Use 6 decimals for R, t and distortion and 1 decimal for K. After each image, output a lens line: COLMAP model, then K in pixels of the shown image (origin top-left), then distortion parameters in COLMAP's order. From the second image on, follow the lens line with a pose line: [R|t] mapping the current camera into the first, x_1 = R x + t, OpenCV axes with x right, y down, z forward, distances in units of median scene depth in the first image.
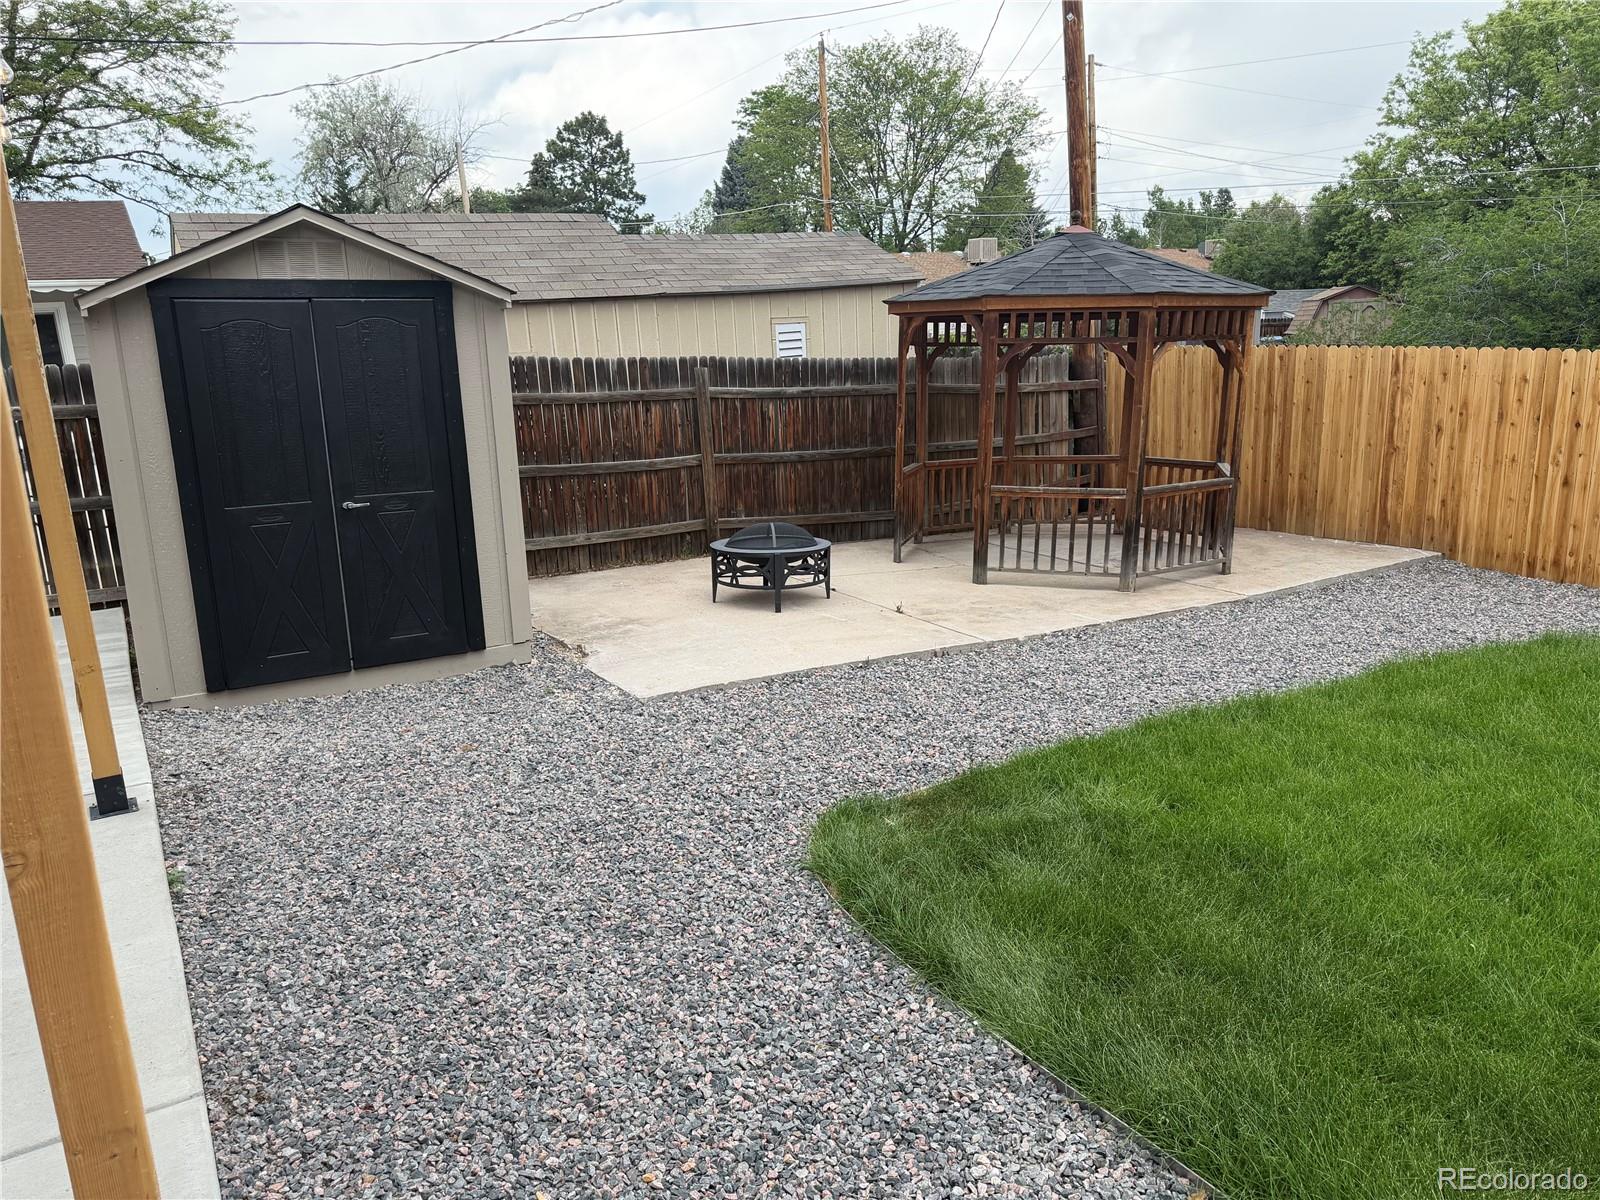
lens RADIAL K [[1136.4, 0, 800.0], [0, 1136.4, 600.0], [0, 0, 1]] dist [-0.001204, 0.001220]
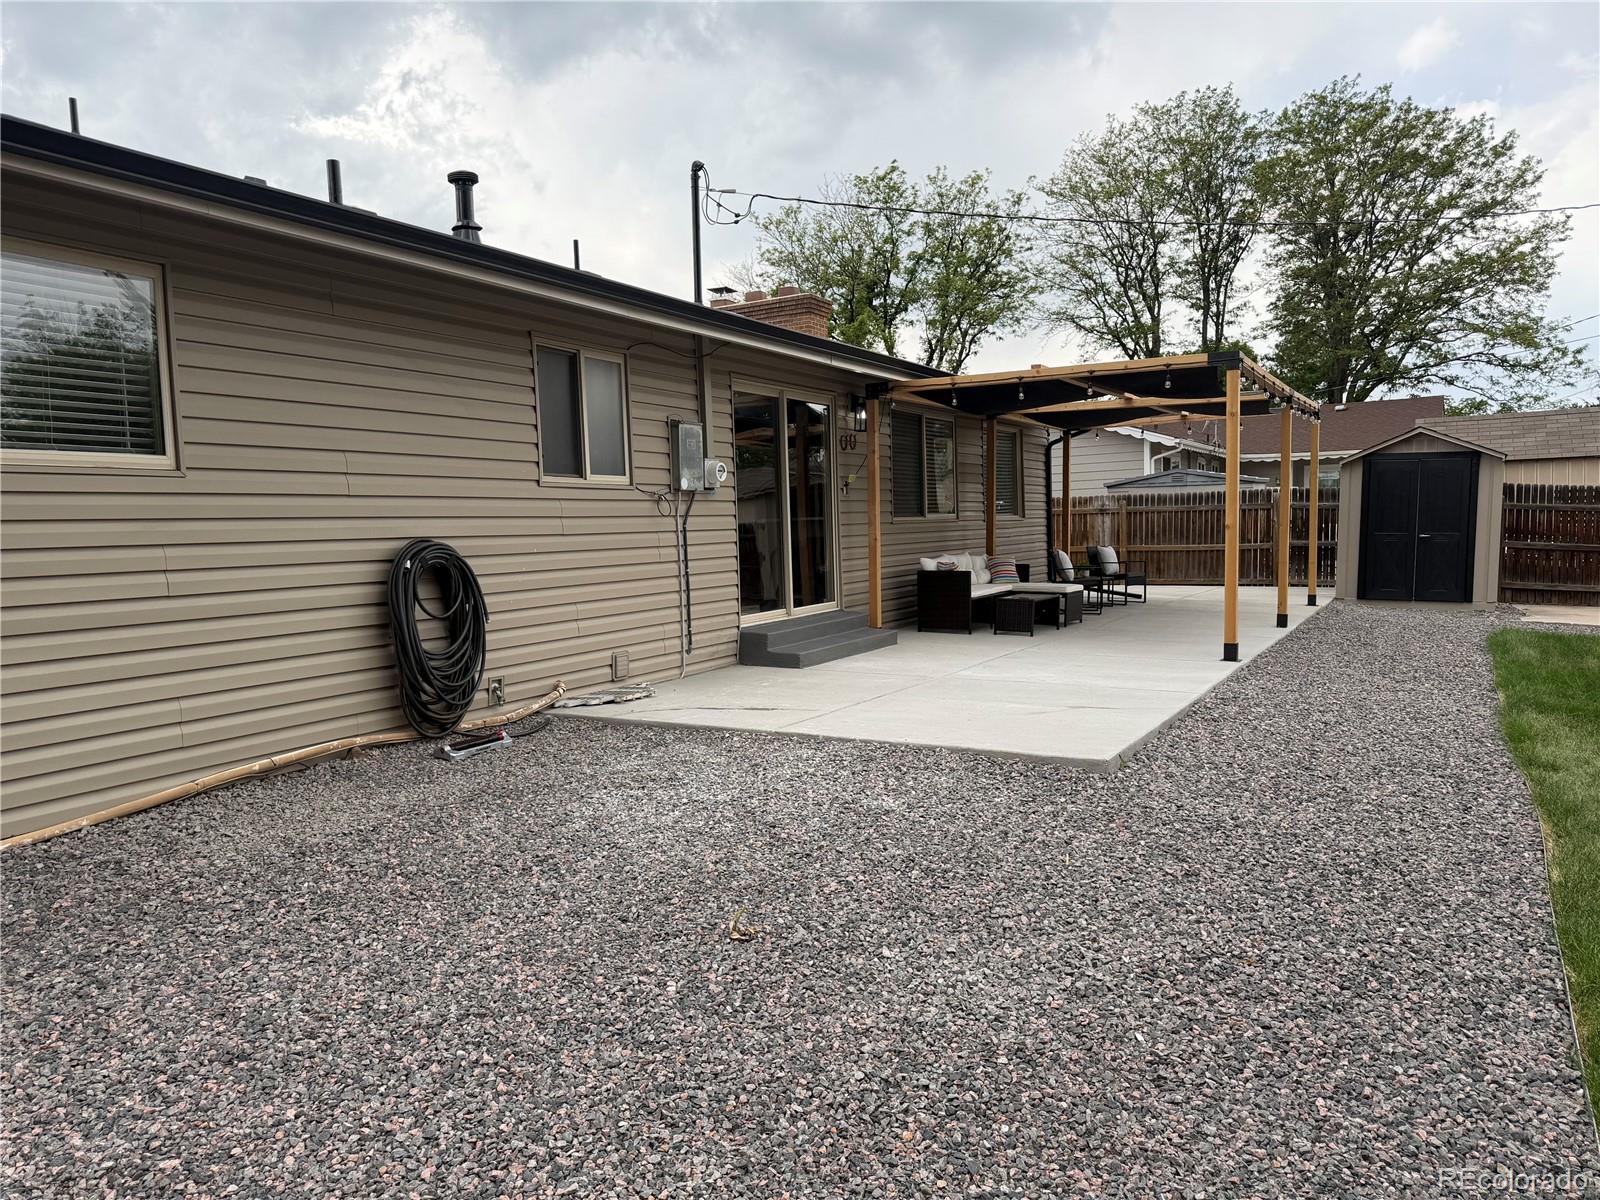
lens RADIAL K [[1107.7, 0, 802.1], [0, 1107.7, 633.6], [0, 0, 1]] dist [0.105344, -0.105566]
pose [[0.478135, 0.110304, -0.871332, 0.742854], [-0.199625, 0.979765, 0.014489, 0.233854], [0.855299, 0.167012, 0.490479, -0.901210]]
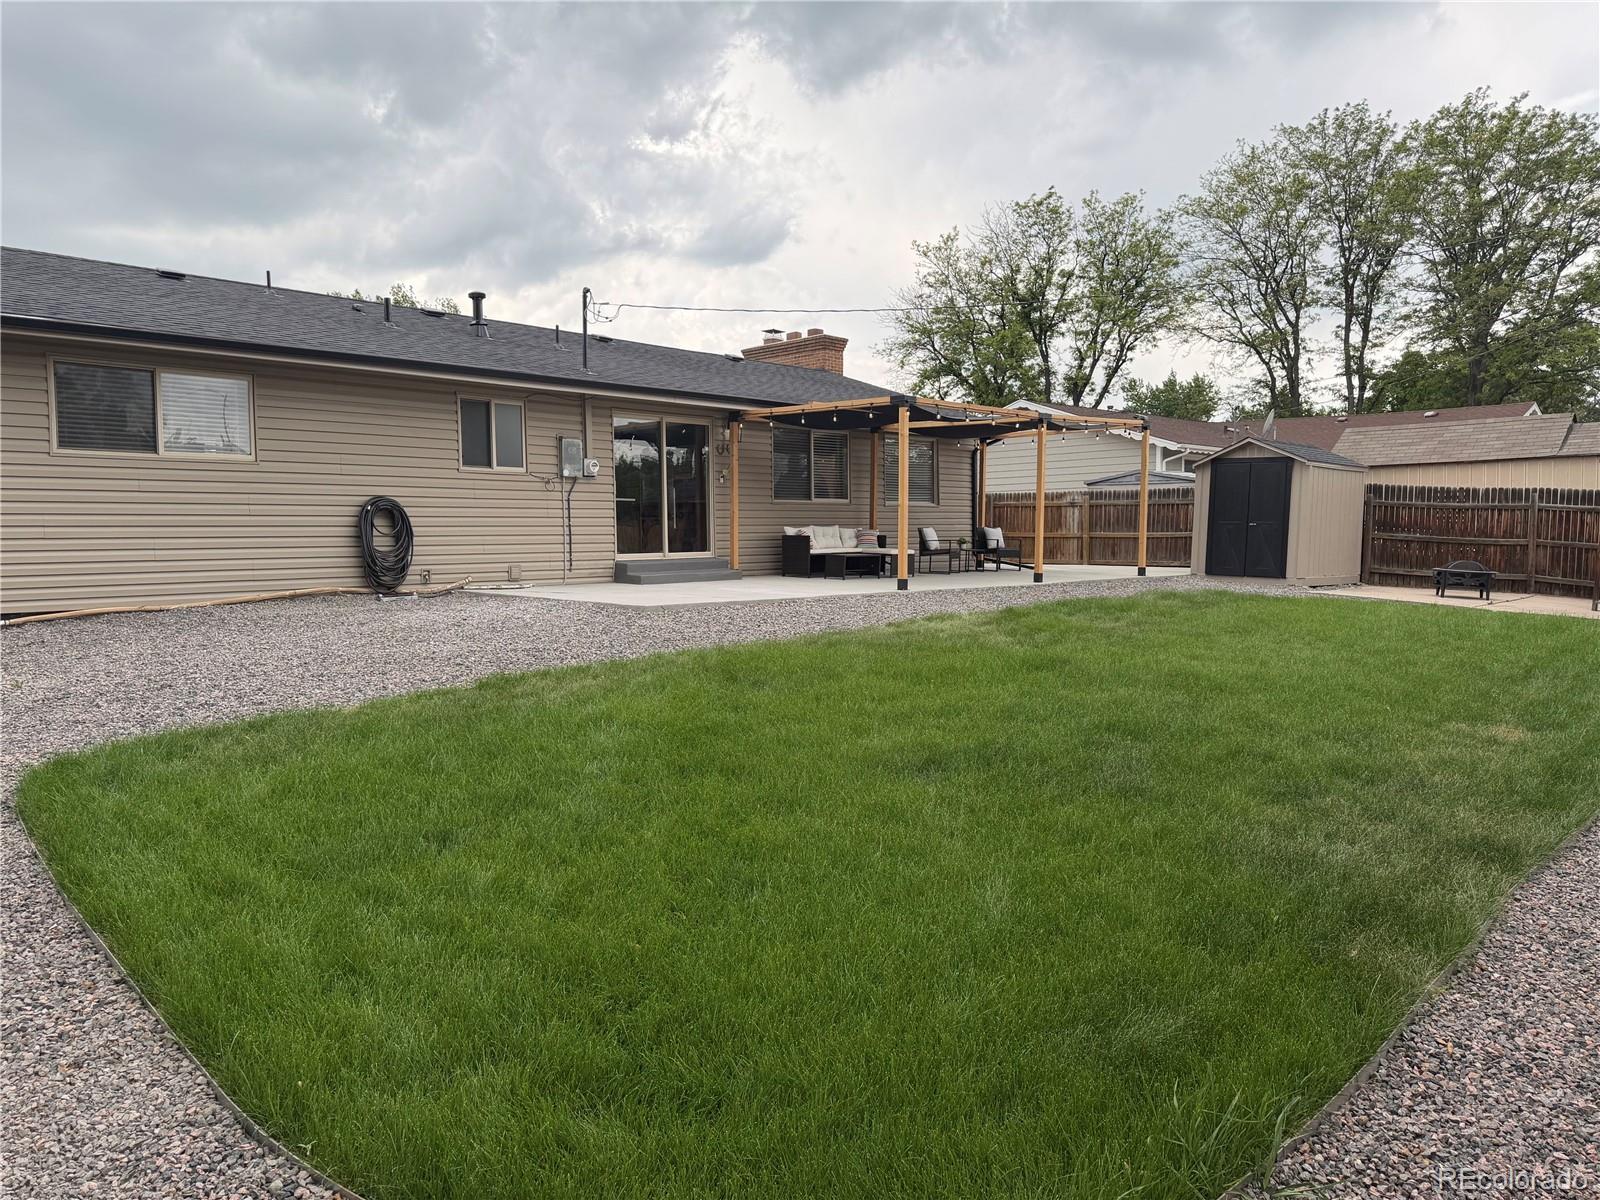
lens RADIAL K [[1107.7, 0, 802.1], [0, 1107.7, 633.6], [0, 0, 1]] dist [0.105344, -0.105566]
pose [[0.242284, 0.127072, -0.961848, 1.483829], [-0.233660, 0.969848, 0.069271, 0.183049], [0.941648, 0.207962, 0.264671, -0.632265]]
